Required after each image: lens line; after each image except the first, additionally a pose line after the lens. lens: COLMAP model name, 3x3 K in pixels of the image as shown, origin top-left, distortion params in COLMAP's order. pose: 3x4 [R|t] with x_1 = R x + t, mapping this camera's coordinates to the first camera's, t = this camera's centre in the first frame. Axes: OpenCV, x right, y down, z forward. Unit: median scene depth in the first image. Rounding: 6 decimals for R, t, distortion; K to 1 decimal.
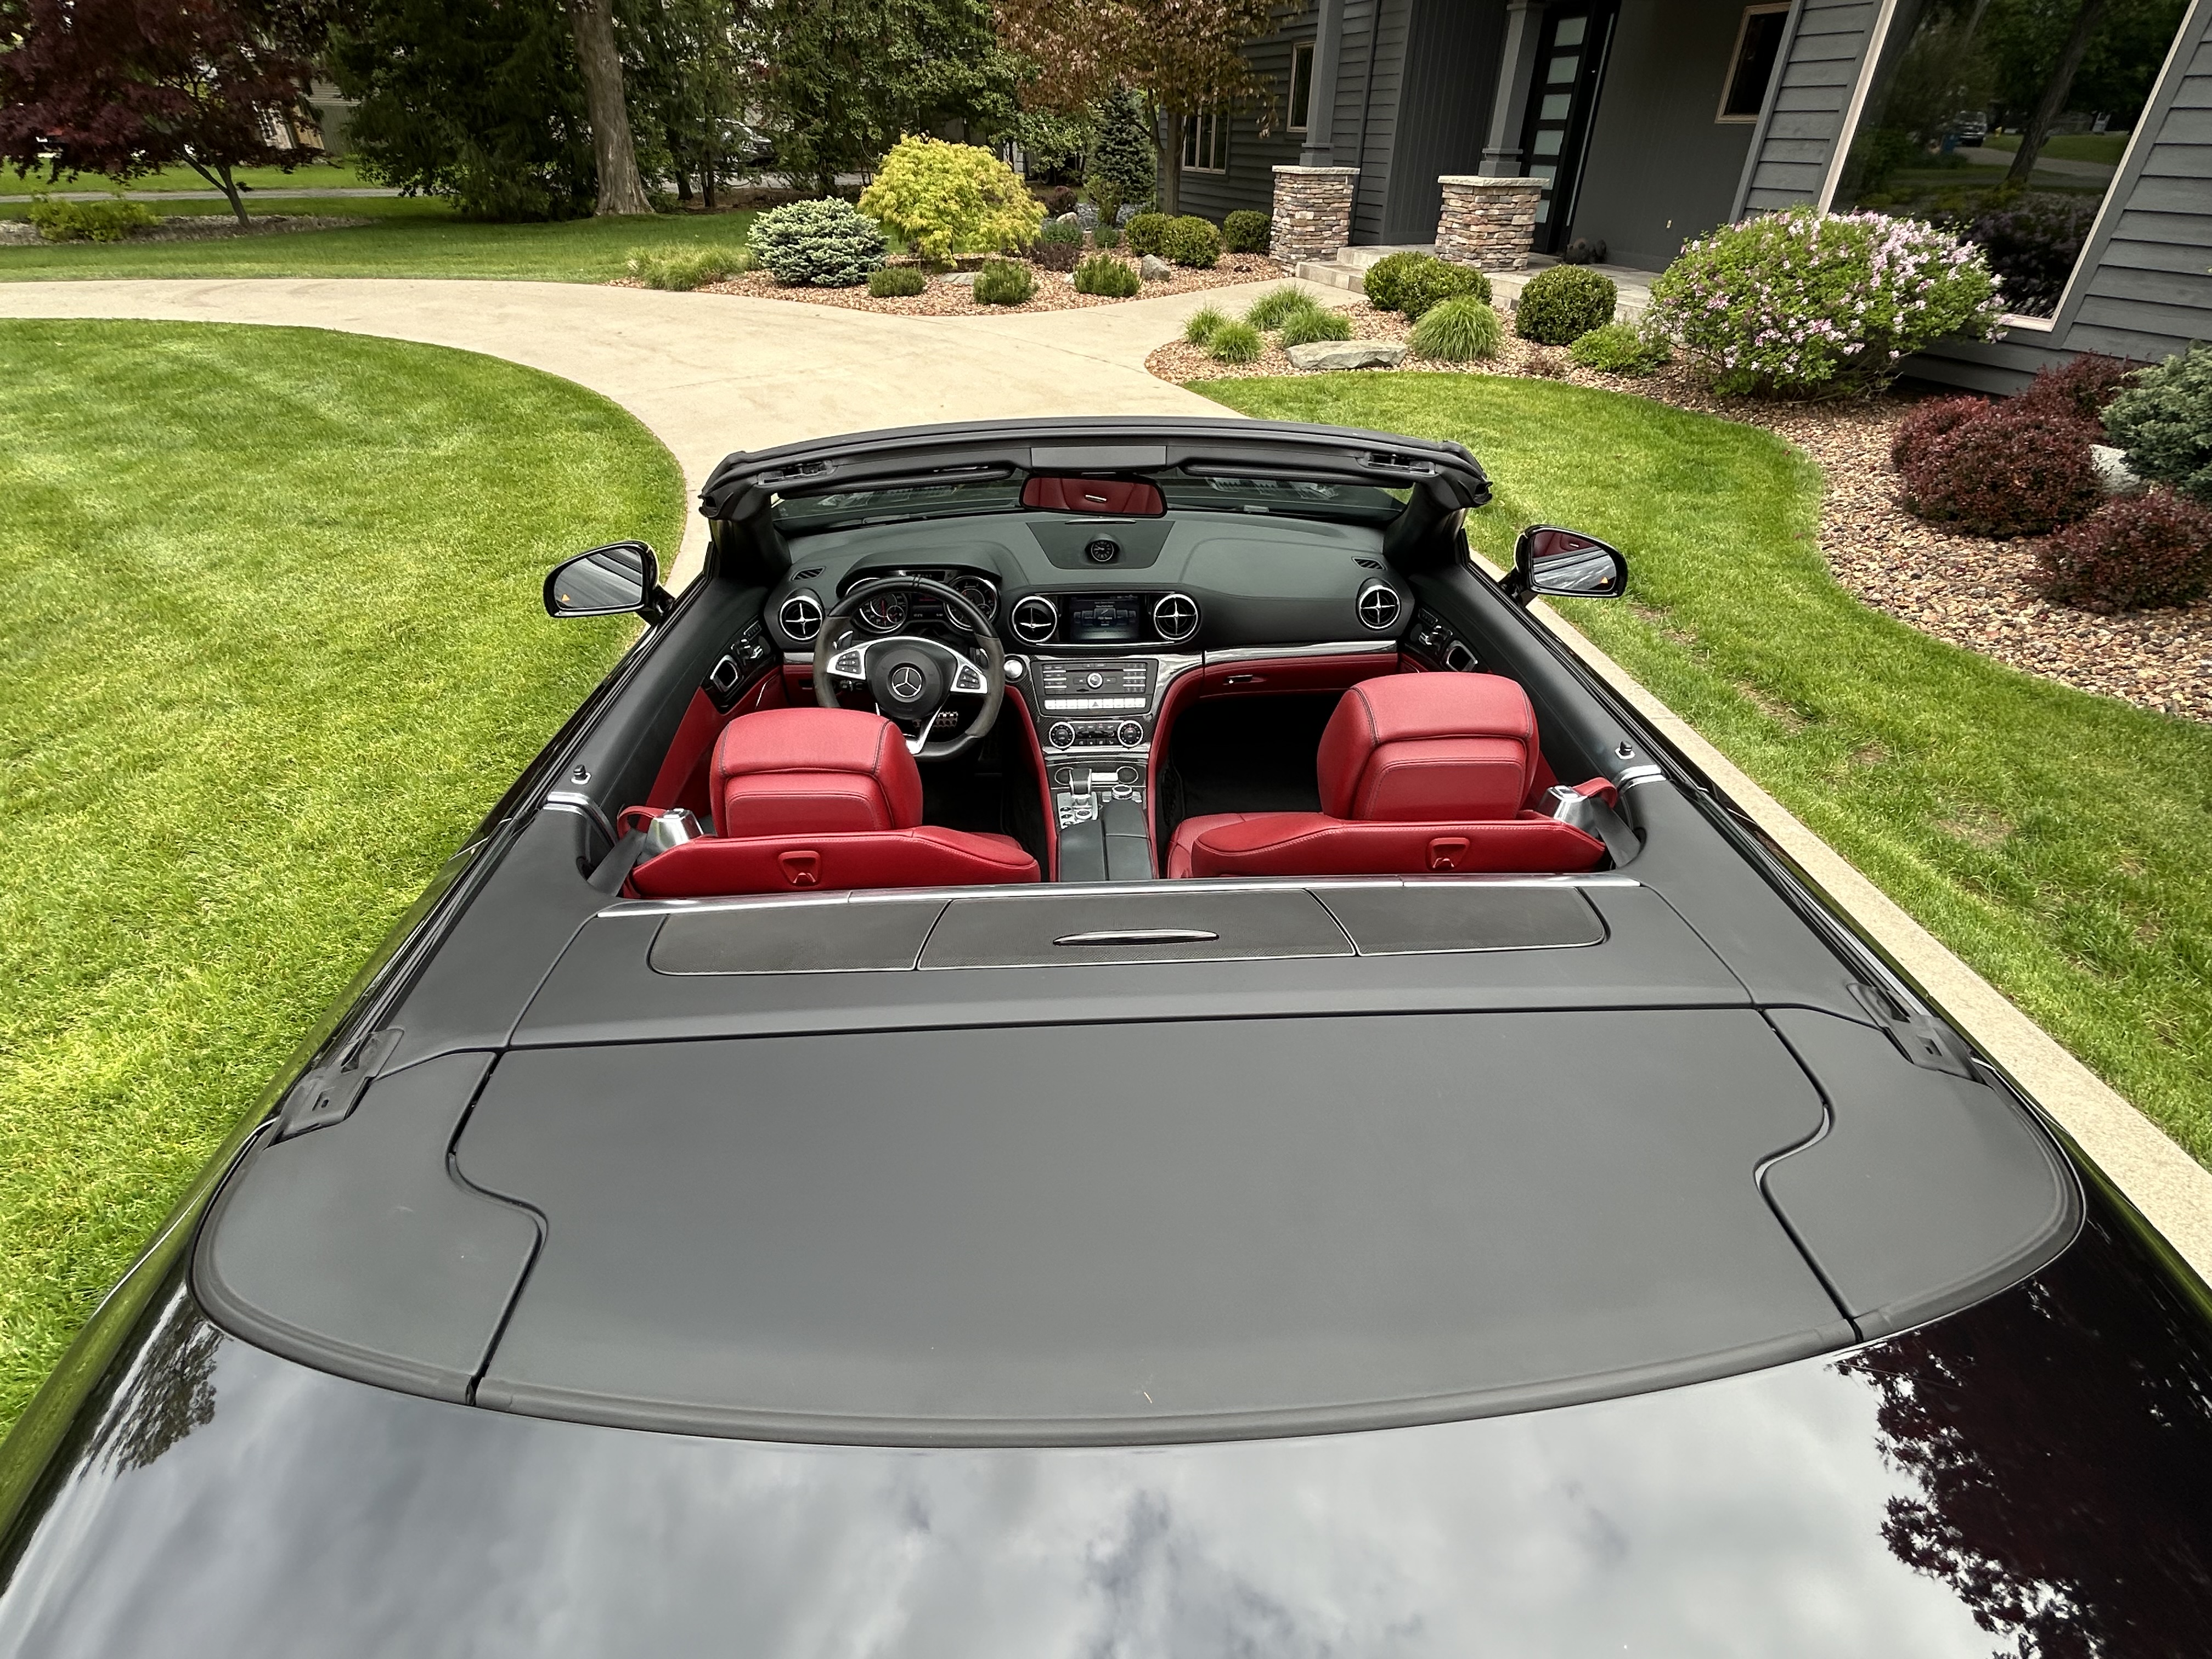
lens RADIAL K [[1098.8, 0, 1106.0], [0, 1098.8, 829.5], [0, 0, 1]] dist [0.002705, 0.001661]
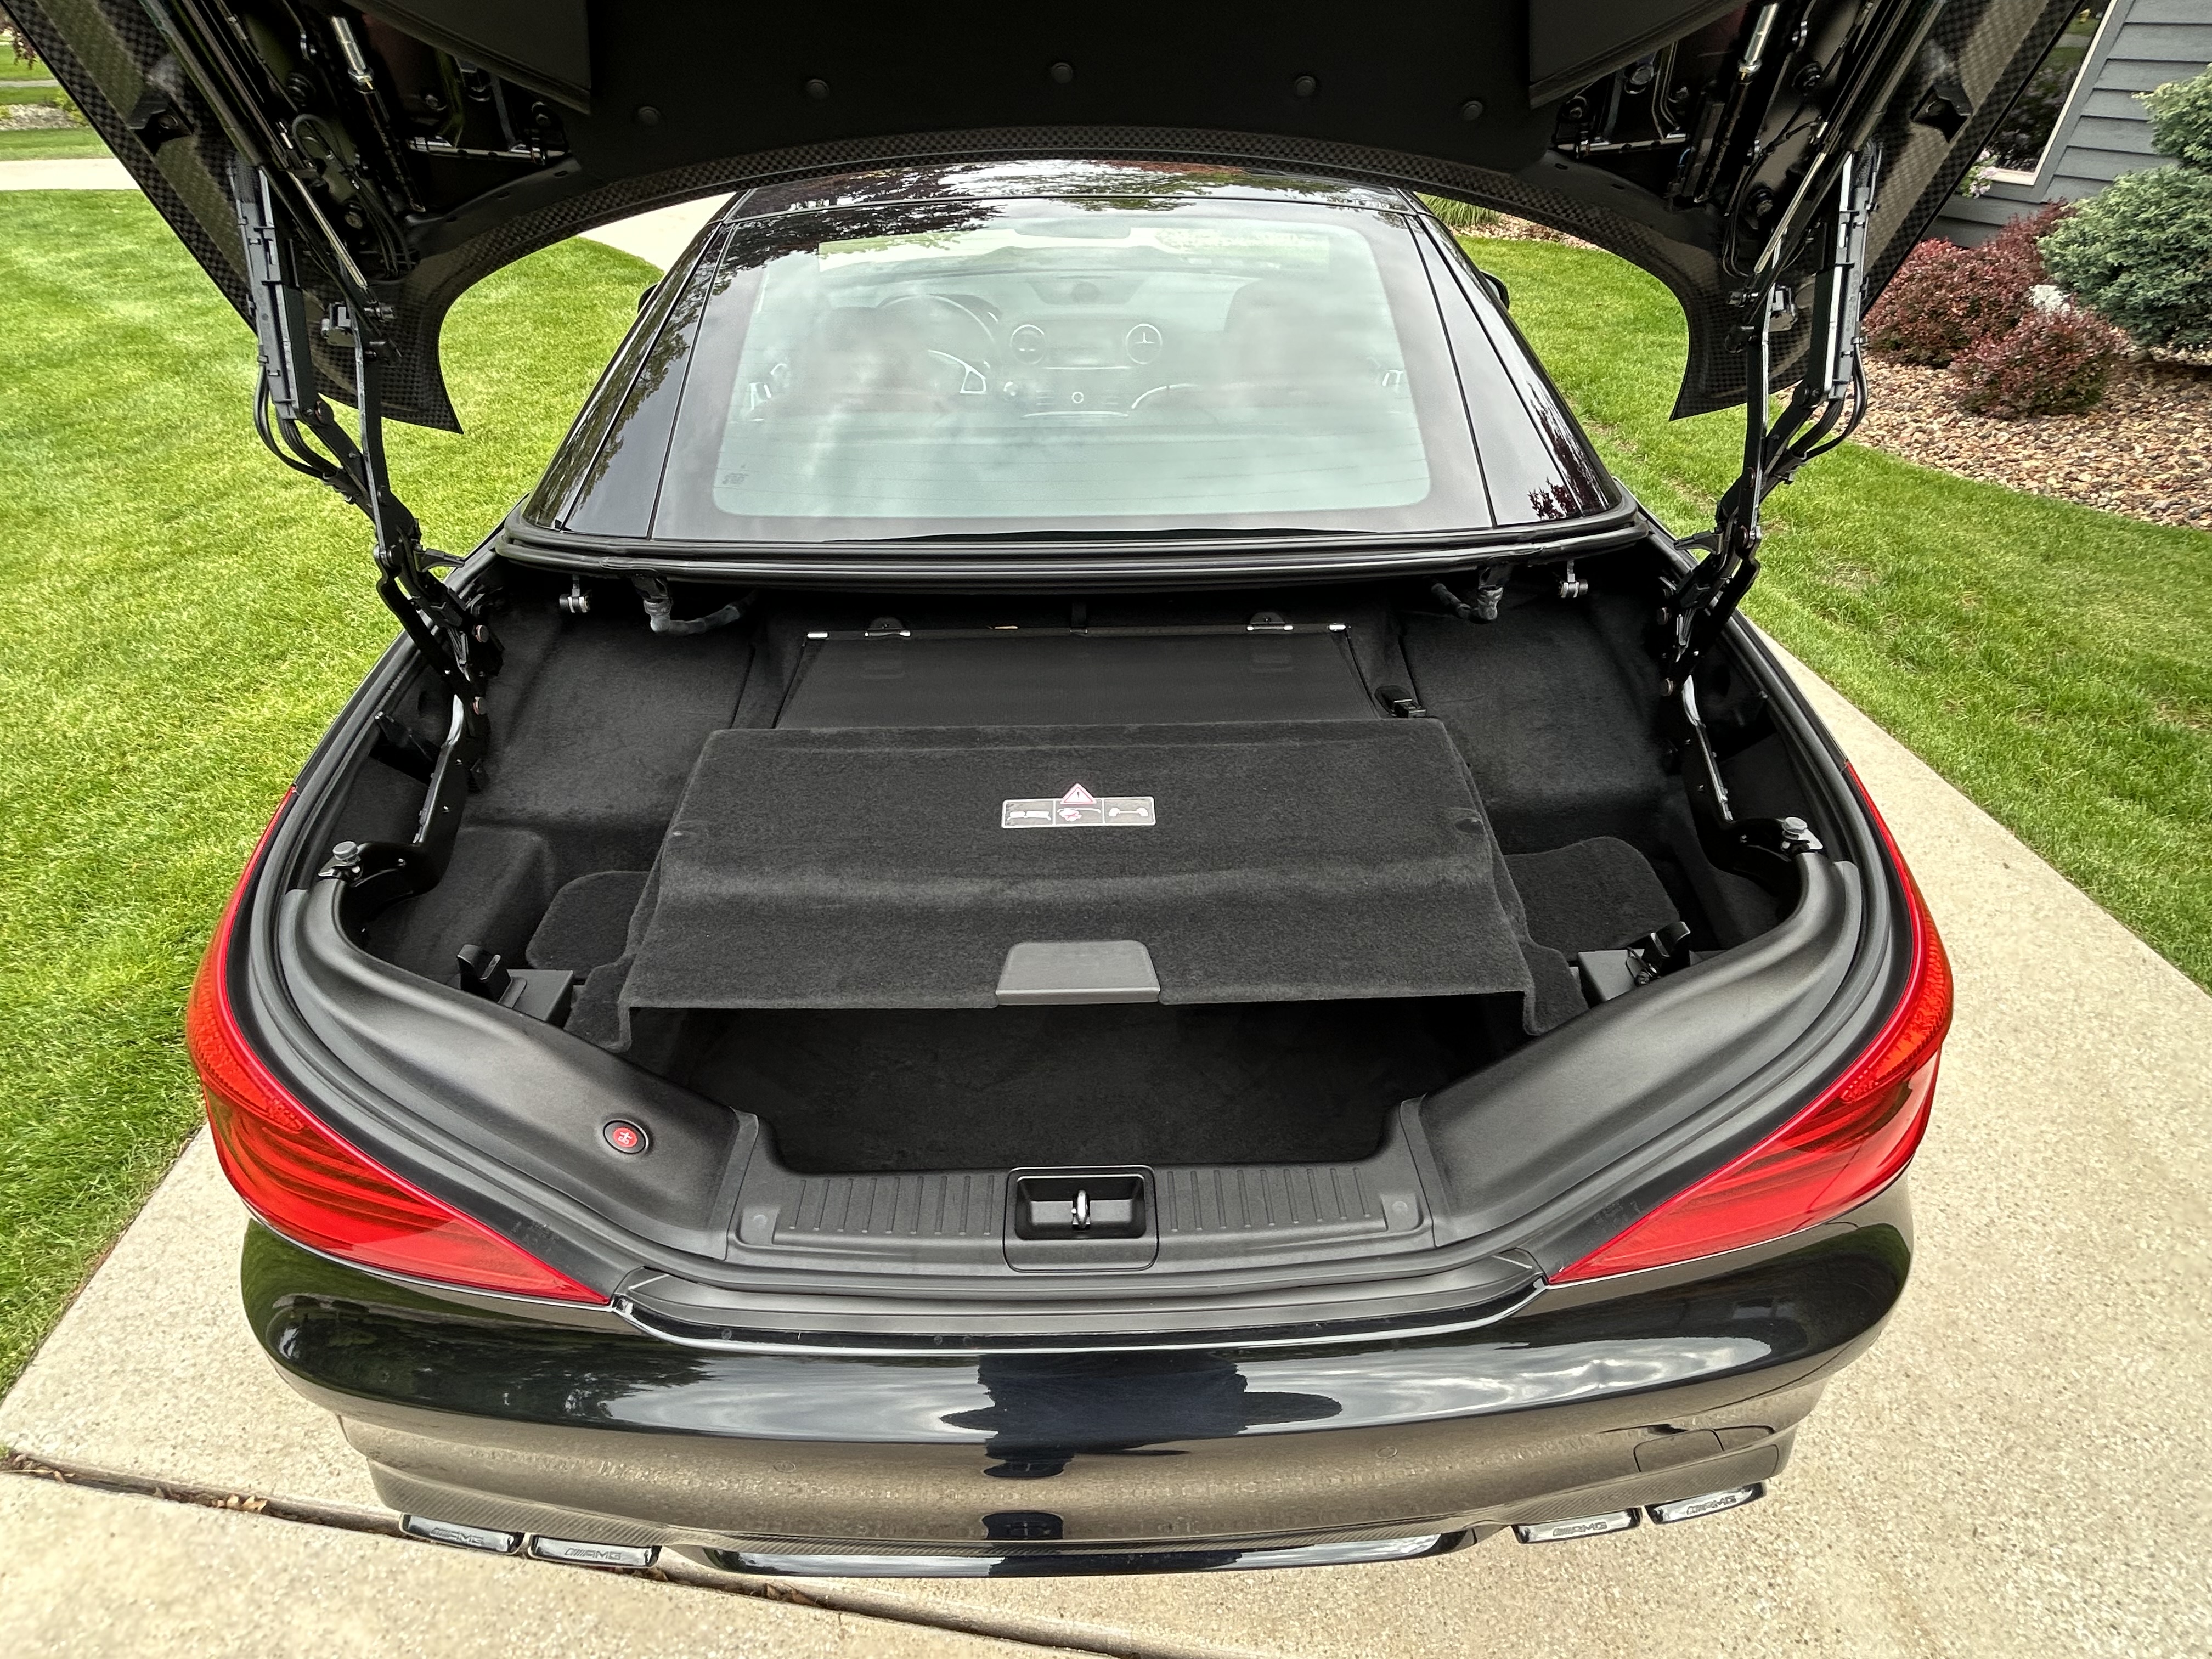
lens RADIAL K [[1090.7, 0, 1098.9], [0, 1090.7, 817.5], [0, 0, 1]] dist [0.005972, -0.000393]
pose [[0.999691, 0.013160, -0.021071, 0.024140], [-0.011732, 0.997717, 0.066500, 0.134823], [0.021898, -0.066232, 0.997564, -0.134826]]
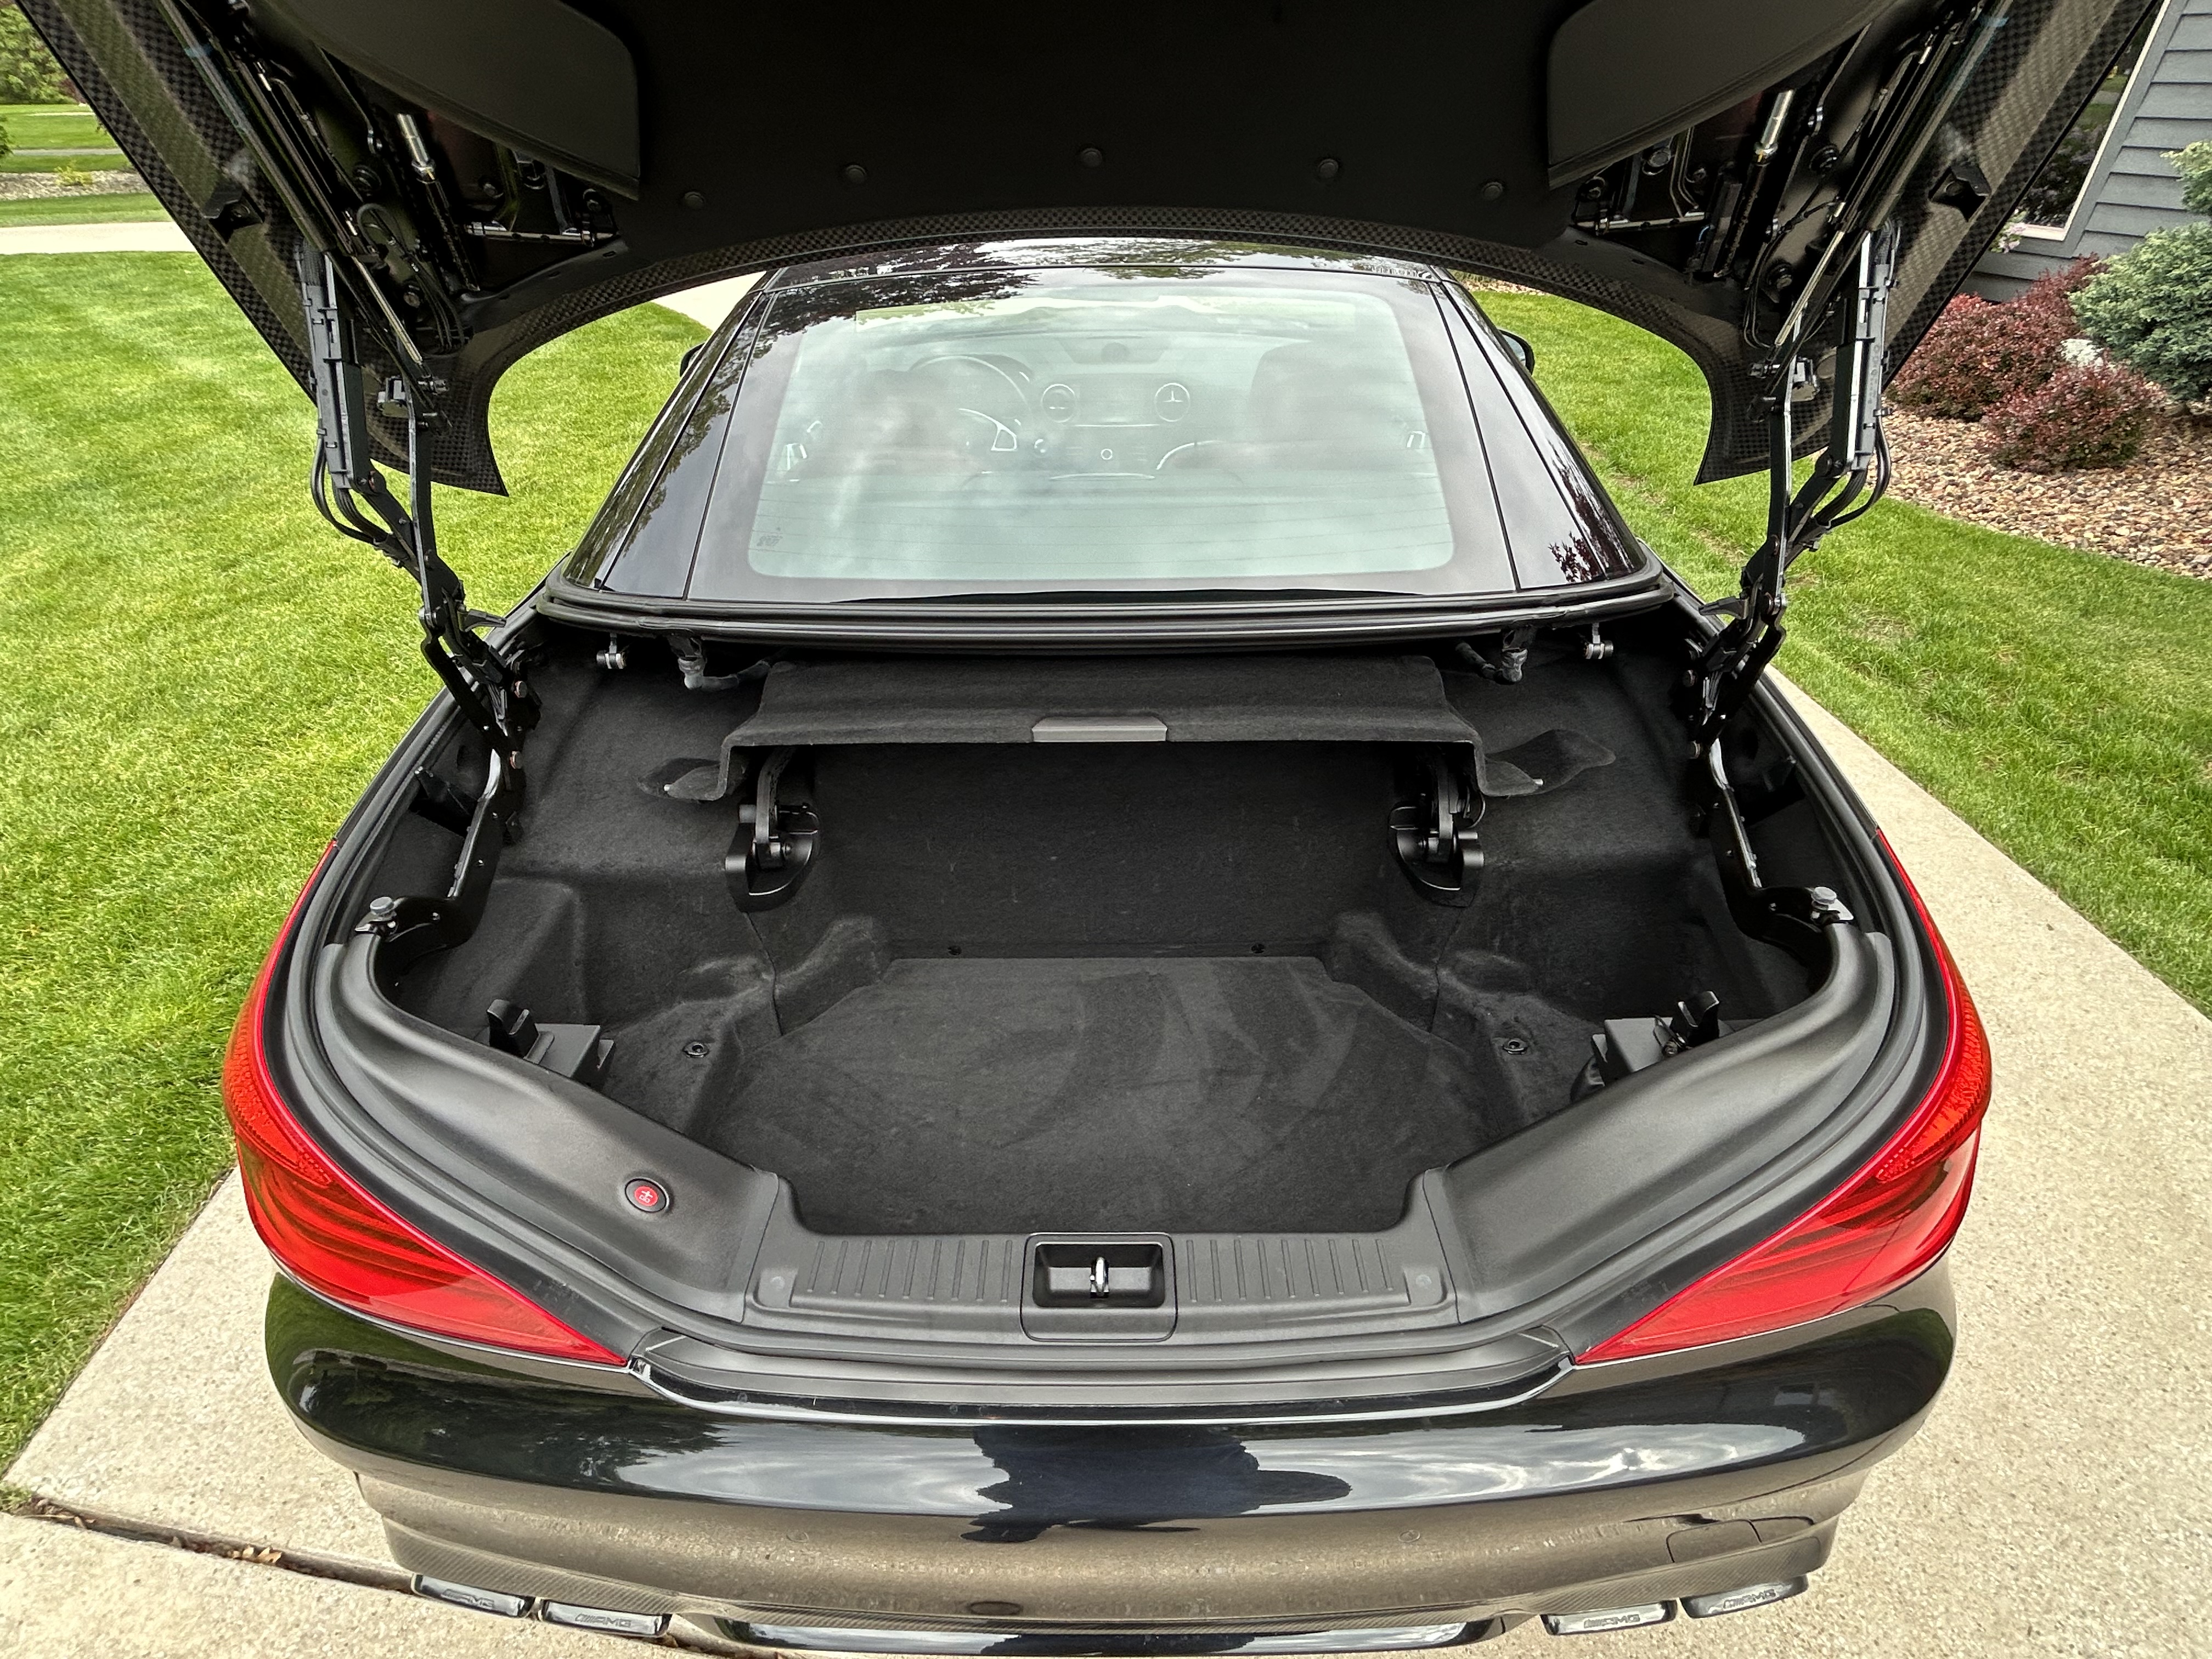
lens RADIAL K [[1090.7, 0, 1098.9], [0, 1090.7, 817.5], [0, 0, 1]] dist [0.005972, -0.000393]
pose [[0.998723, 0.020884, -0.045995, 0.025027], [-0.019625, 0.999425, 0.027648, 0.130472], [0.046546, -0.026710, 0.998559, -0.136062]]
